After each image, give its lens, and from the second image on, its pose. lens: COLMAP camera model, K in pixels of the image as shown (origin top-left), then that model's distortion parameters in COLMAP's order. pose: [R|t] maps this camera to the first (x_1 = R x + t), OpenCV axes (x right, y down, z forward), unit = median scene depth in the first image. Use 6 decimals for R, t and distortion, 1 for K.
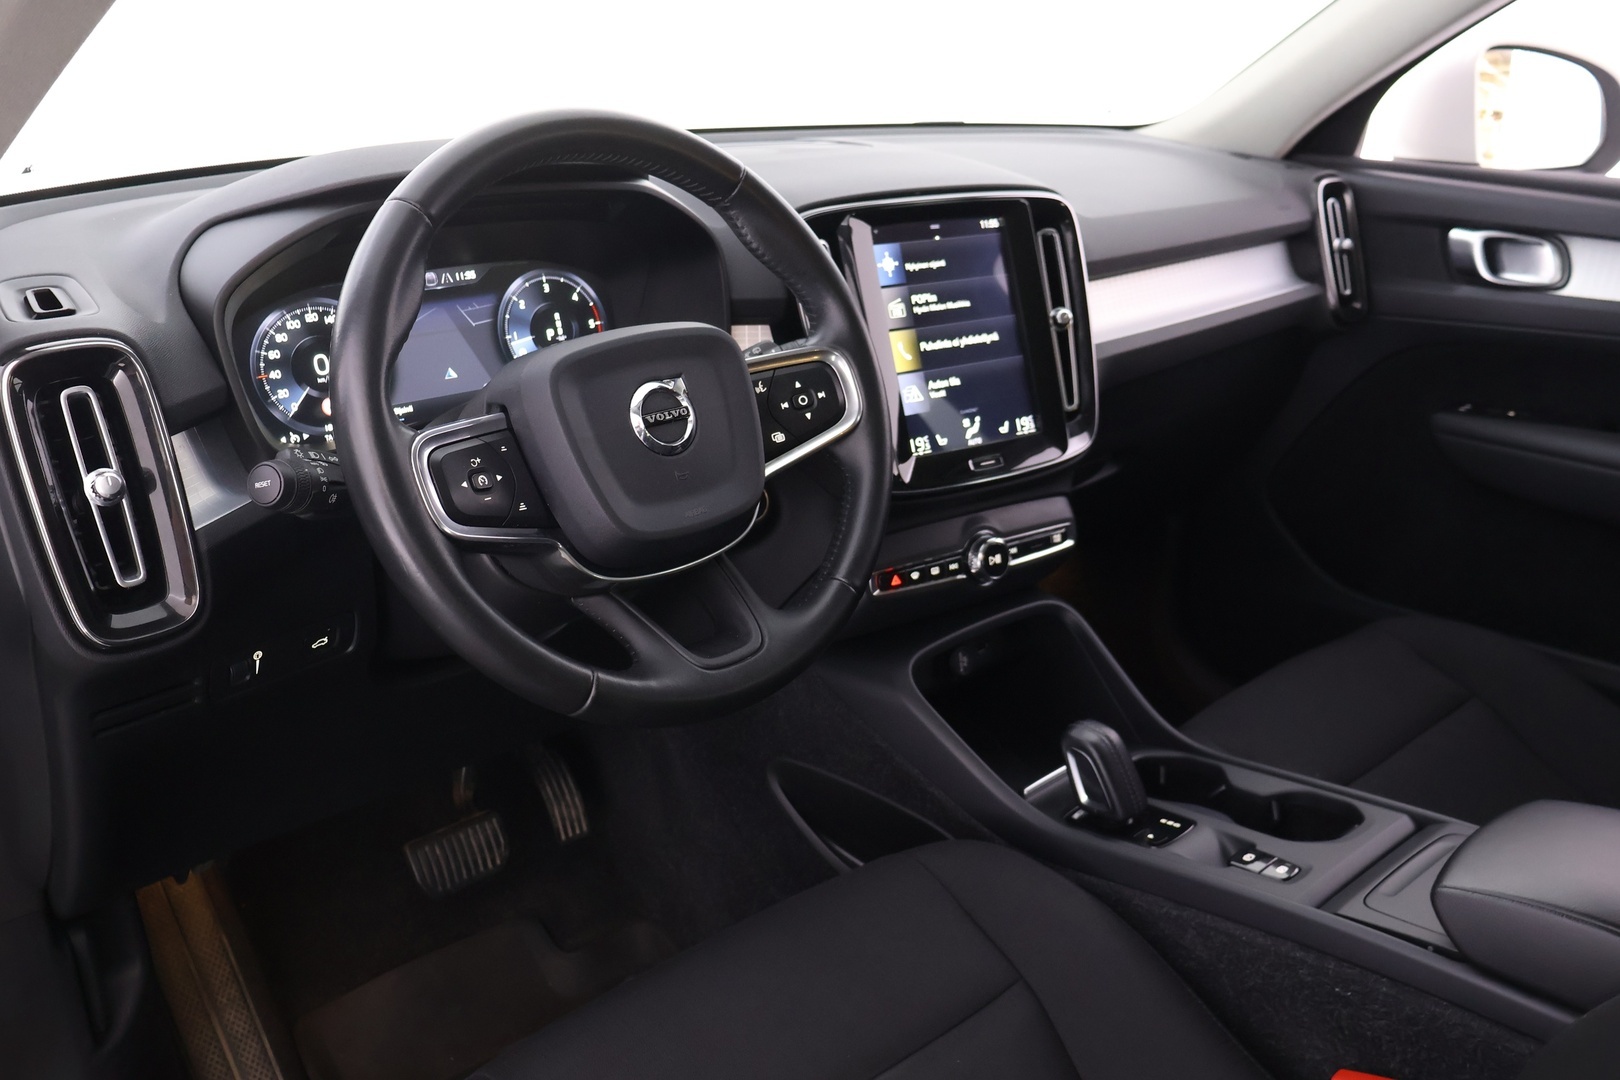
lens RADIAL K [[1388.4, 0, 813.2], [0, 1388.4, 538.2], [0, 0, 1]] dist [0.014808, -0.002979]
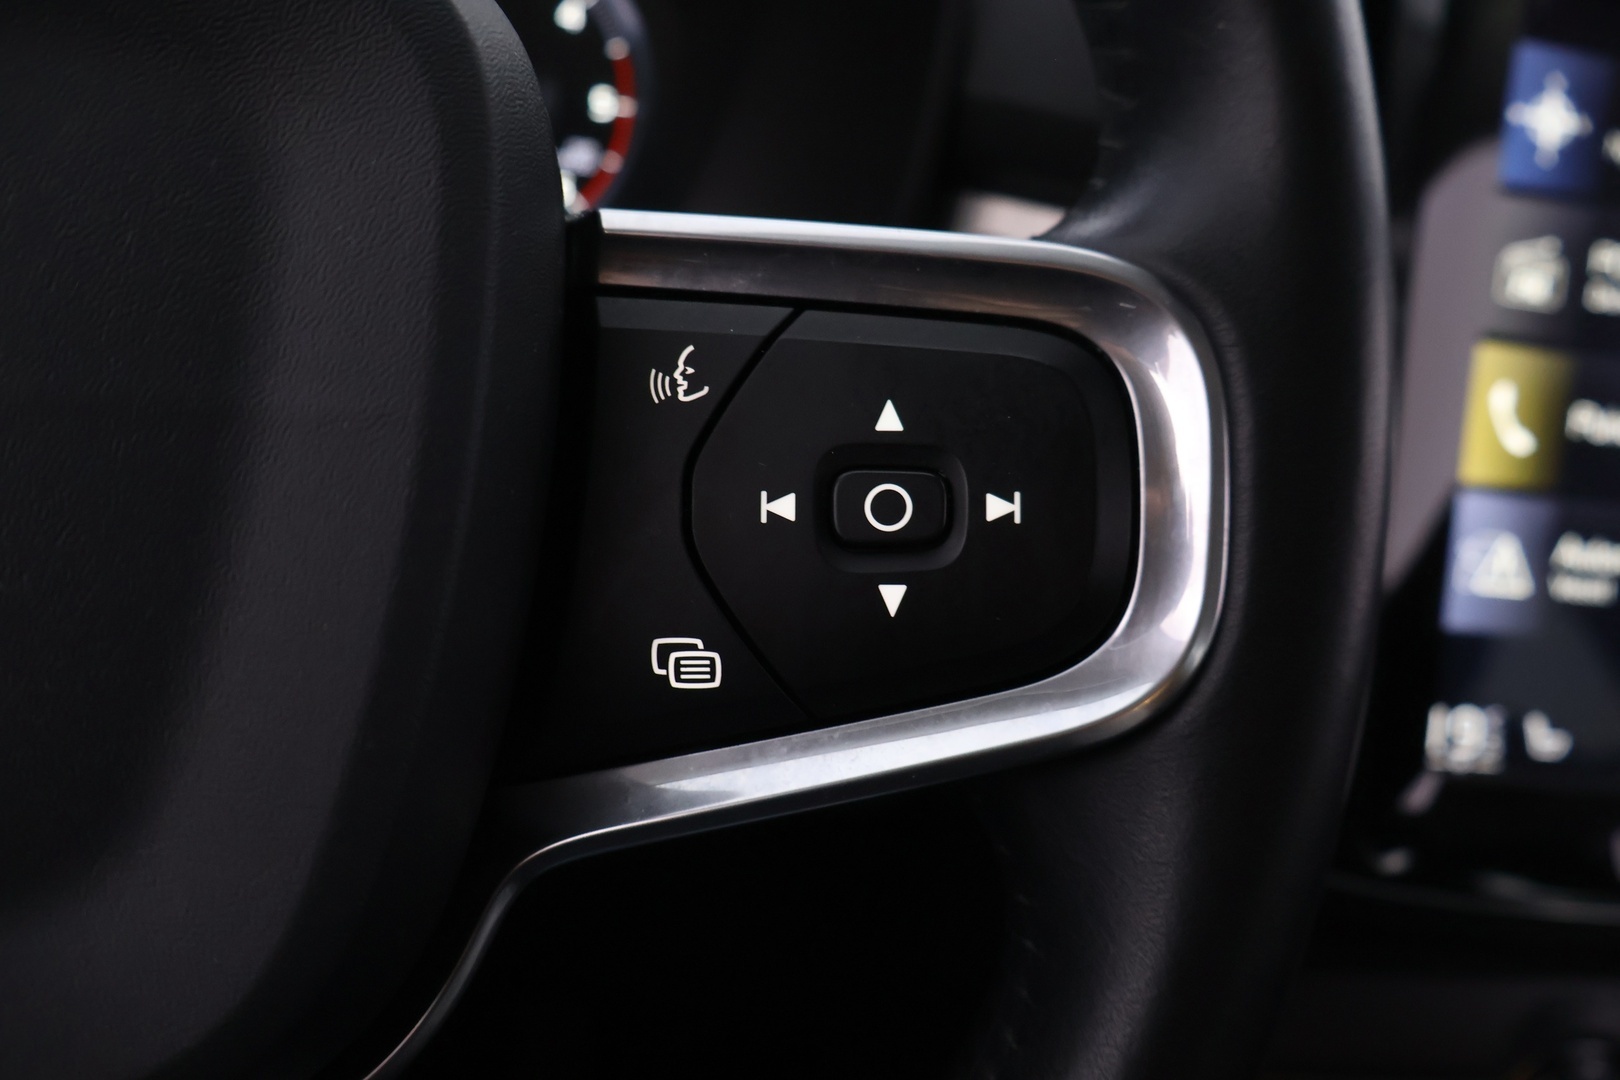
lens RADIAL K [[1388.4, 0, 811.2], [0, 1388.4, 537.4], [0, 0, 1]] dist [0.014808, -0.002979]
pose [[0.896413, 0.300340, -0.325944, 0.036931], [-0.296012, 0.953033, 0.064073, -0.086702], [0.329879, 0.039048, 0.943215, 0.684719]]
